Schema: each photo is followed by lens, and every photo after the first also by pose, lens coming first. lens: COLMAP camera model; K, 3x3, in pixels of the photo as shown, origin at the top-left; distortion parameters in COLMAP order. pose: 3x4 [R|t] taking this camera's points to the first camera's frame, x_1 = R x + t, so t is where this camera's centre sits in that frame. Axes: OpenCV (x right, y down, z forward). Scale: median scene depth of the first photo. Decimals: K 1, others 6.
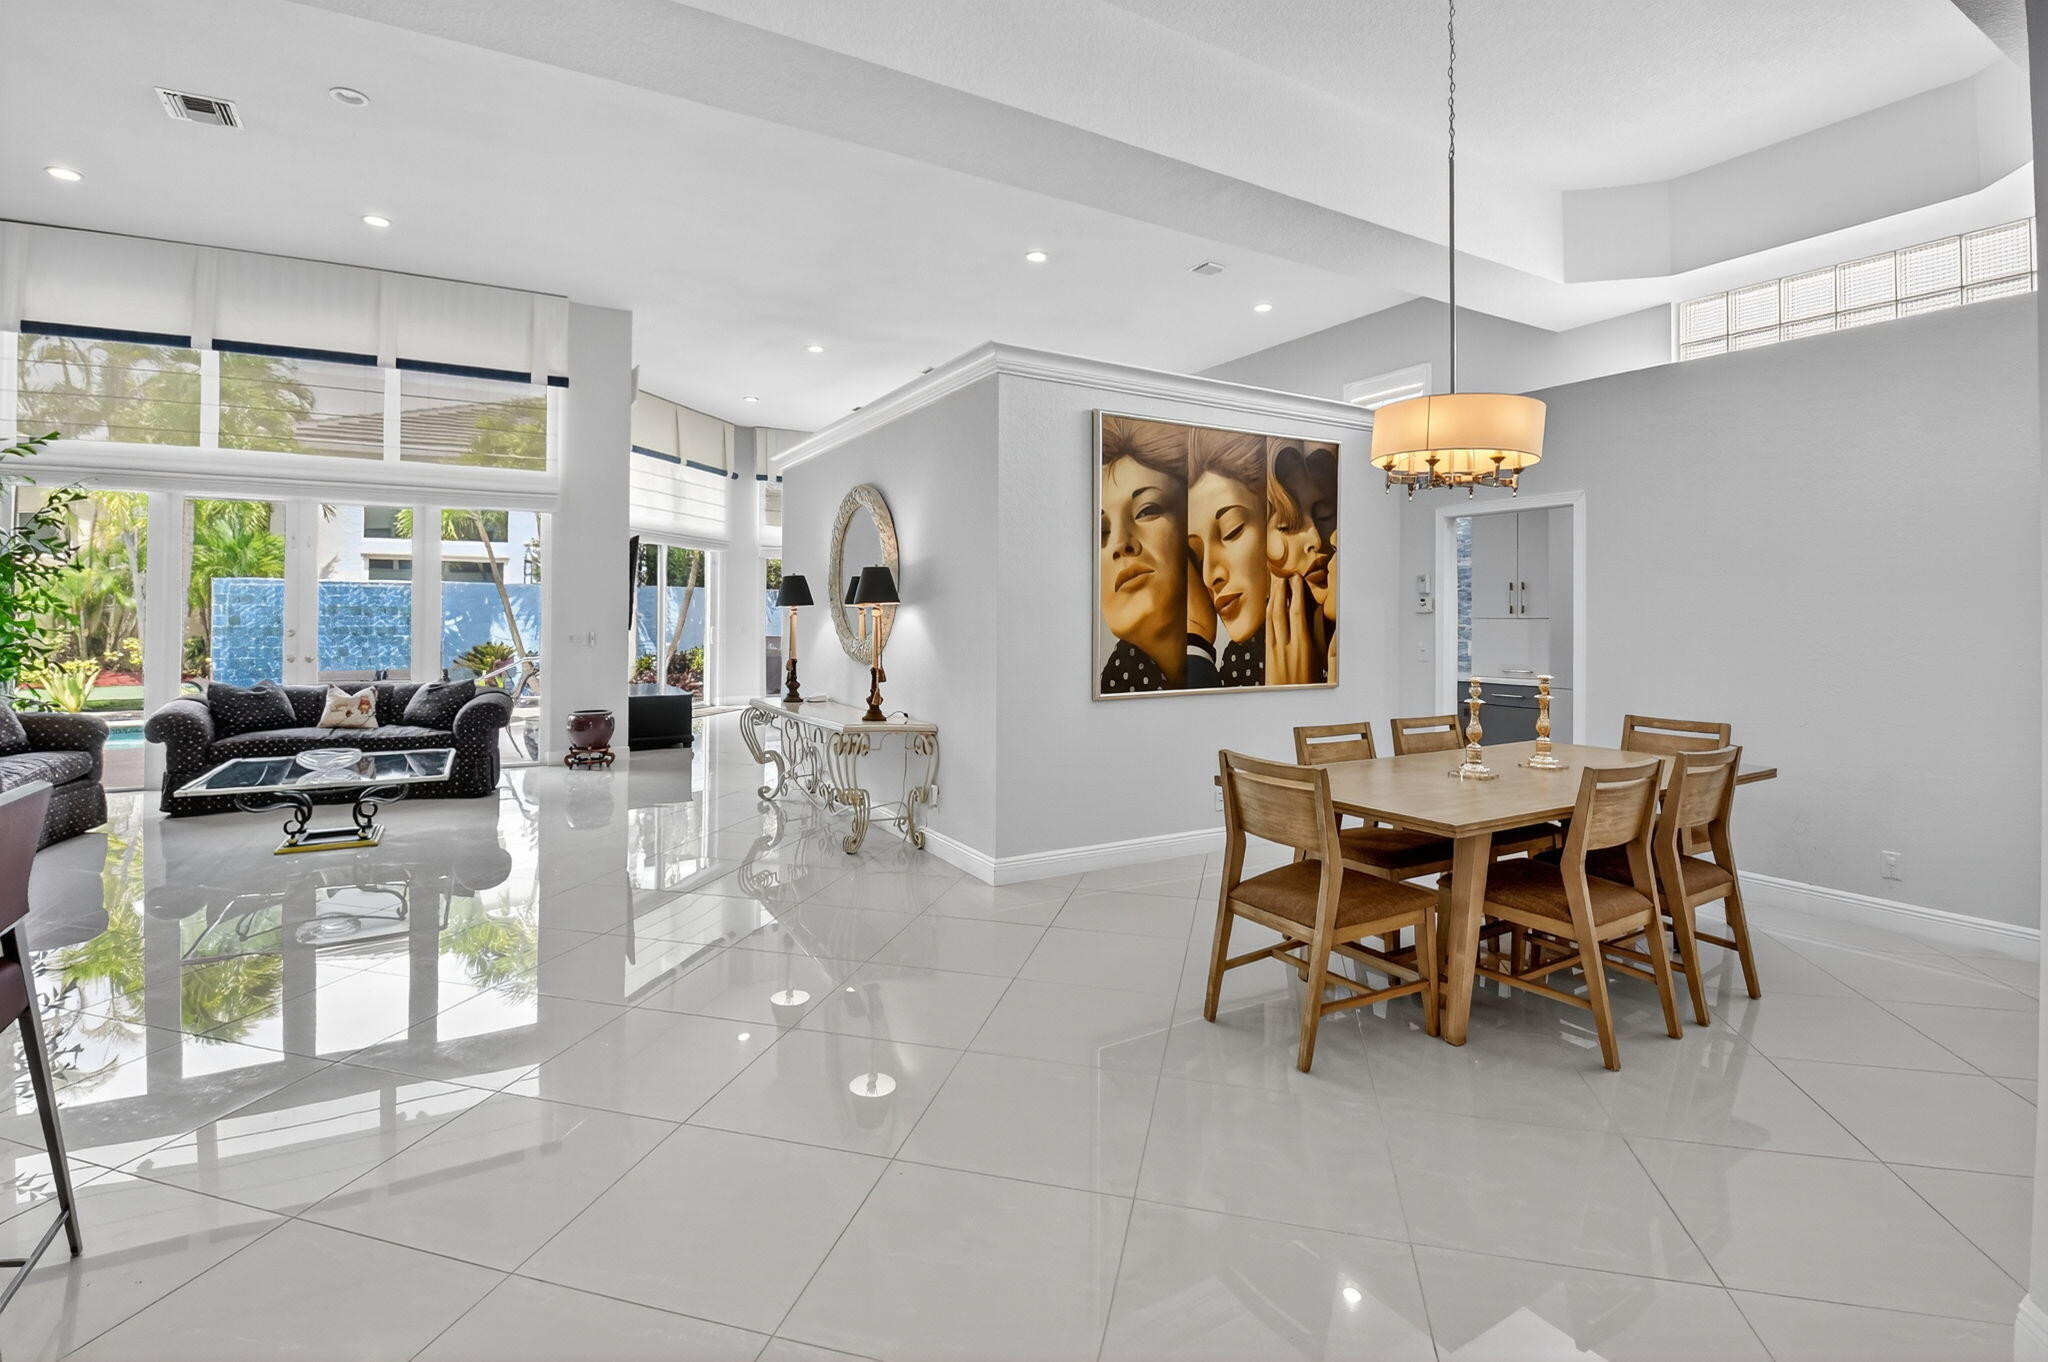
lens RADIAL K [[929.1, 0, 1016.1], [0, 929.1, 625.0], [0, 0, 1]] dist [-0.001178, -0.009639]
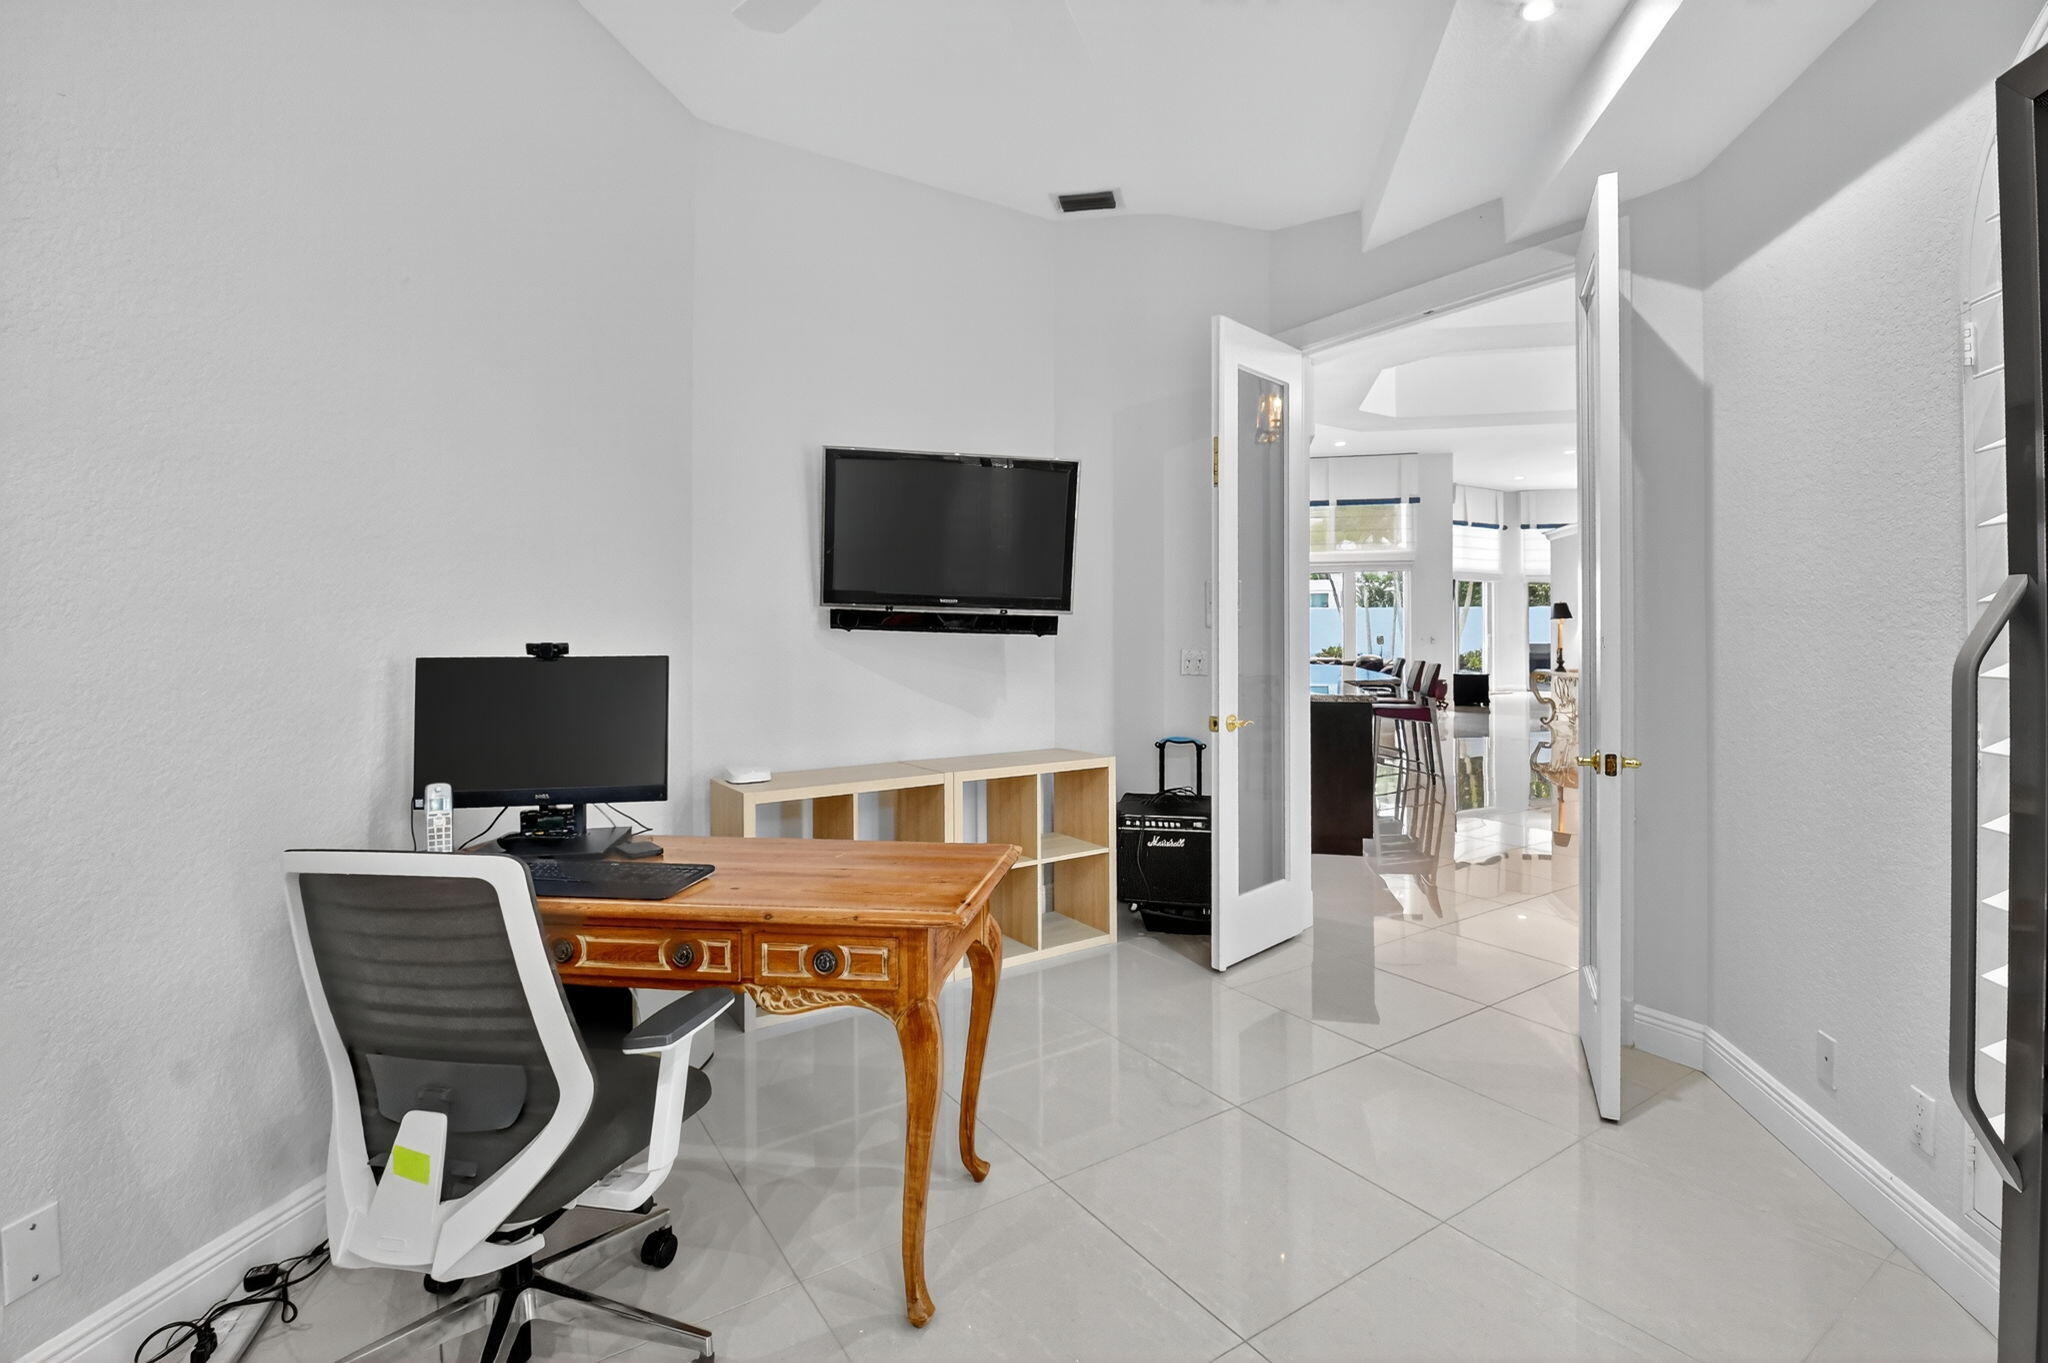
lens RADIAL K [[929.1, 0, 1016.1], [0, 929.1, 625.5], [0, 0, 1]] dist [-0.001178, -0.009639]
pose [[0.736955, -0.013431, -0.675808, 0.253508], [0.002894, 0.999856, -0.016715, 0.024666], [0.675936, 0.010363, 0.736888, -1.347202]]
